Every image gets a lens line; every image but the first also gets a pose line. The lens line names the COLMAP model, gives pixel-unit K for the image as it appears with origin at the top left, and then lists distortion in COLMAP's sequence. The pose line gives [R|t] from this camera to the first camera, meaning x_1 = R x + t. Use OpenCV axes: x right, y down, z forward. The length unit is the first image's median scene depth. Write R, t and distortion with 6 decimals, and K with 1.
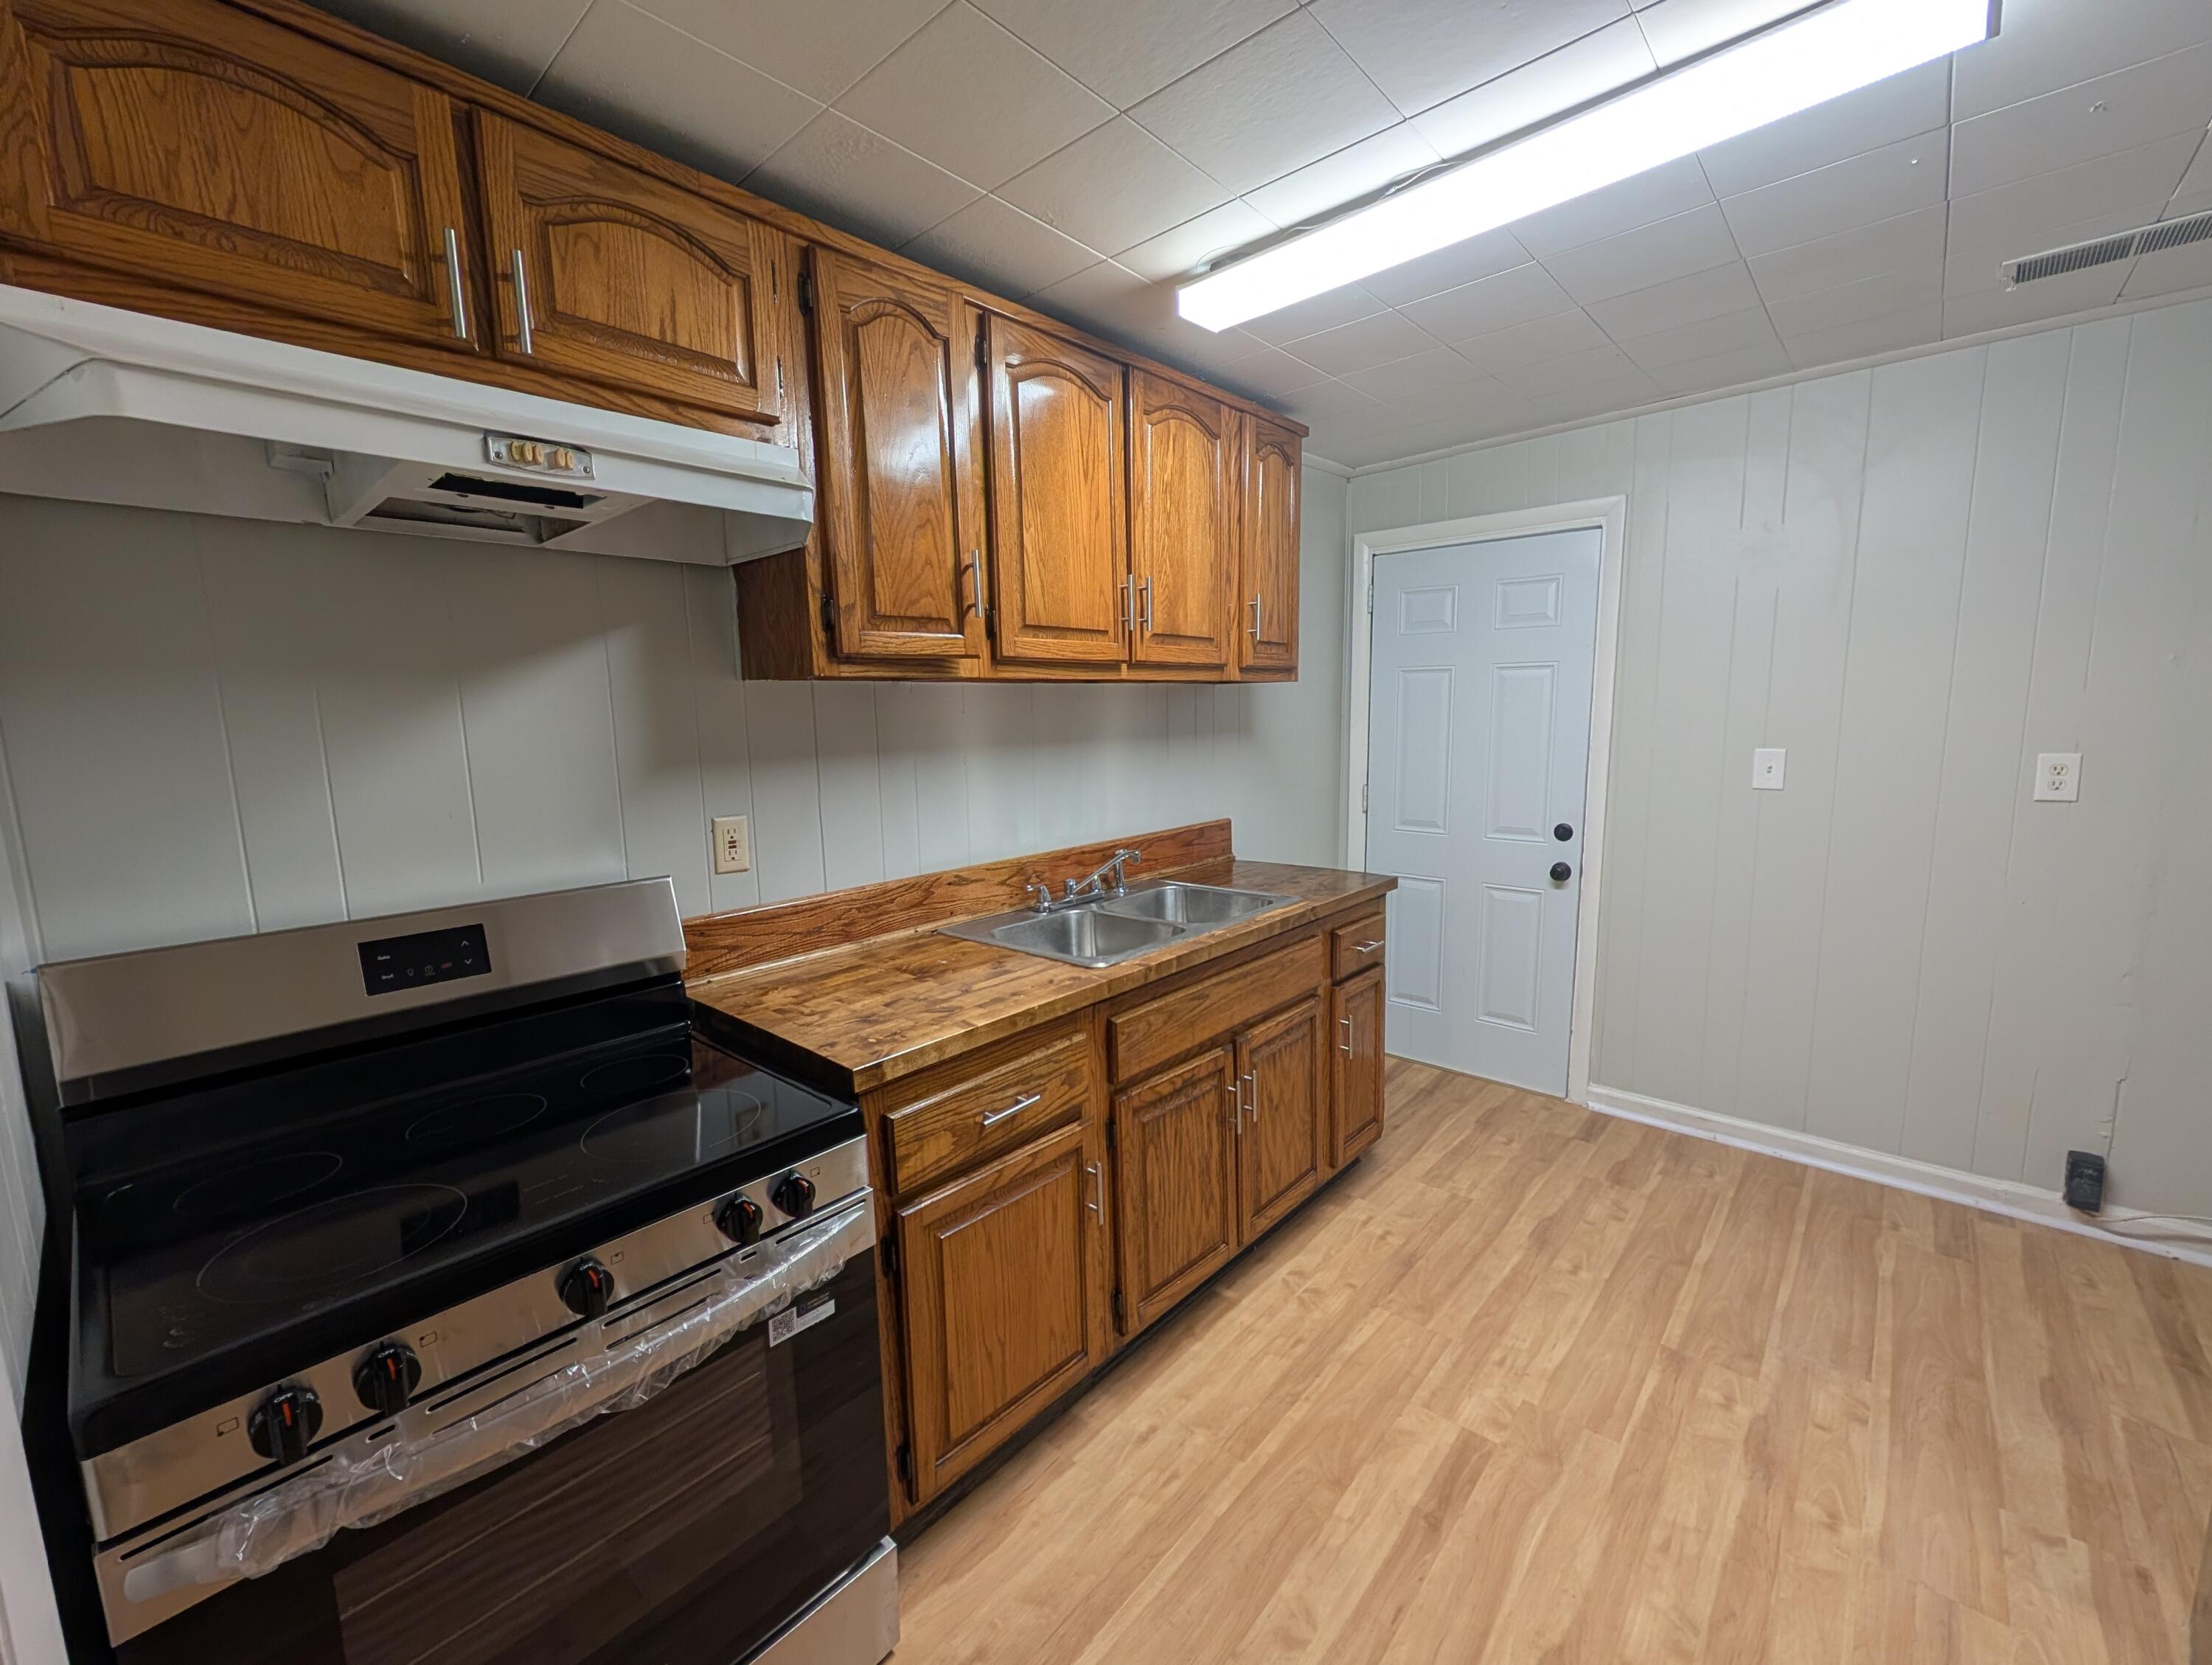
lens RADIAL K [[901.2, 0, 1104.2], [0, 901.2, 833.6], [0, 0, 1]] dist [0.000244, -0.000071]
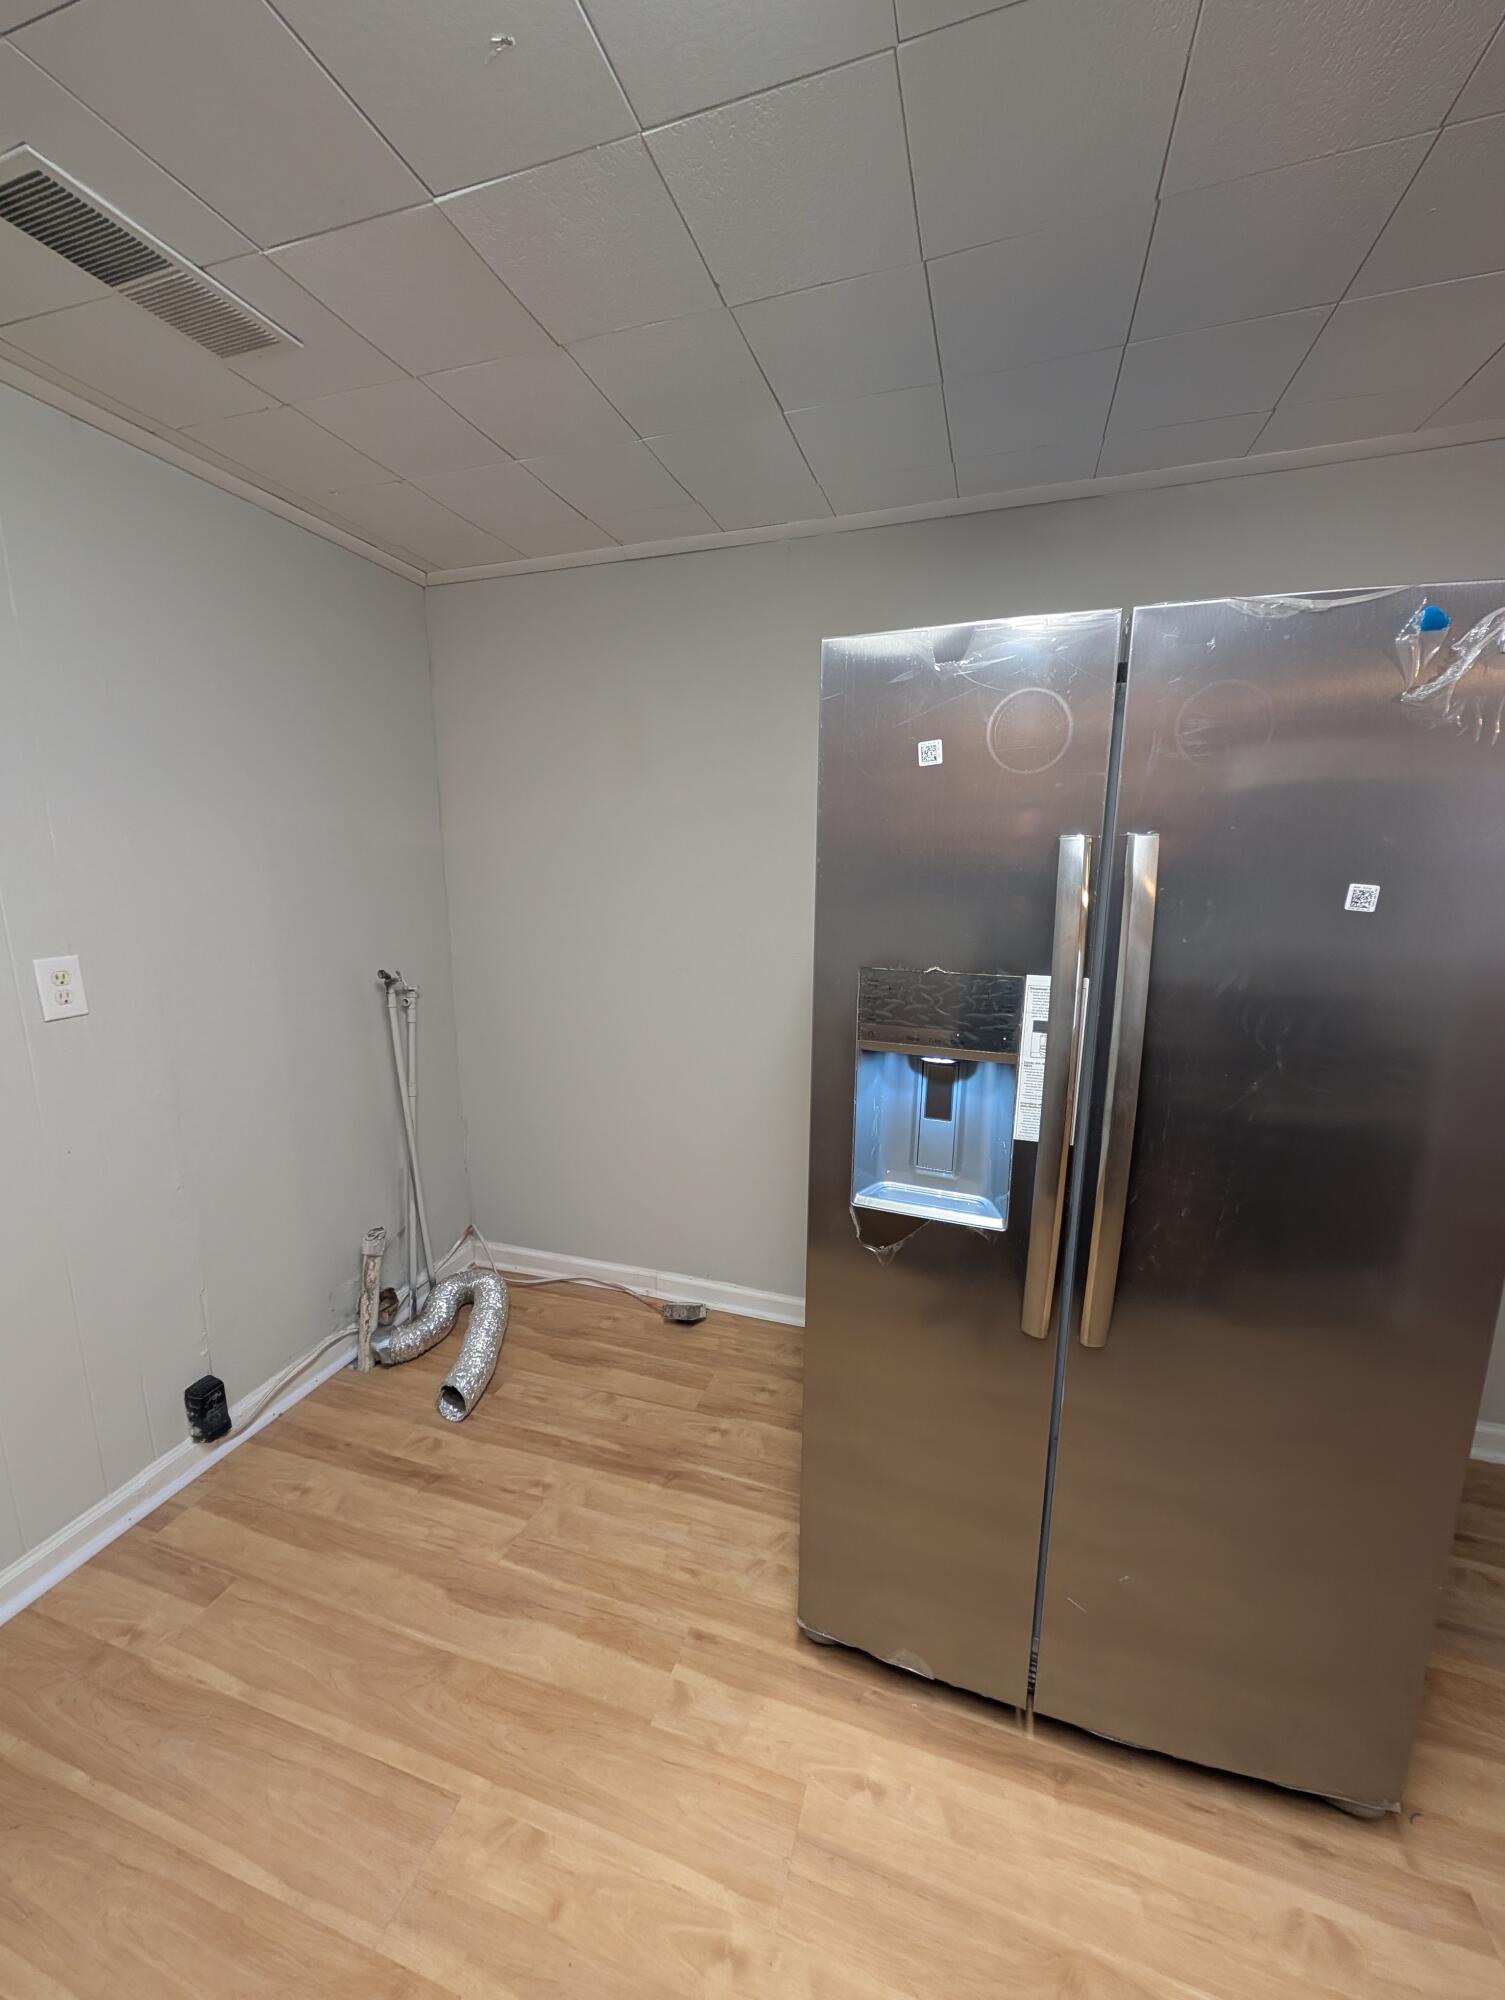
lens RADIAL K [[753.7, 0, 754.8], [0, 753.7, 1015.3], [0, 0, 1]] dist [-0.001782, -0.000138]
pose [[-0.406380, -0.162377, 0.899160, 0.240508], [0.141045, 0.961139, 0.237316, -0.108998], [-0.902752, 0.223262, -0.367685, 0.710127]]
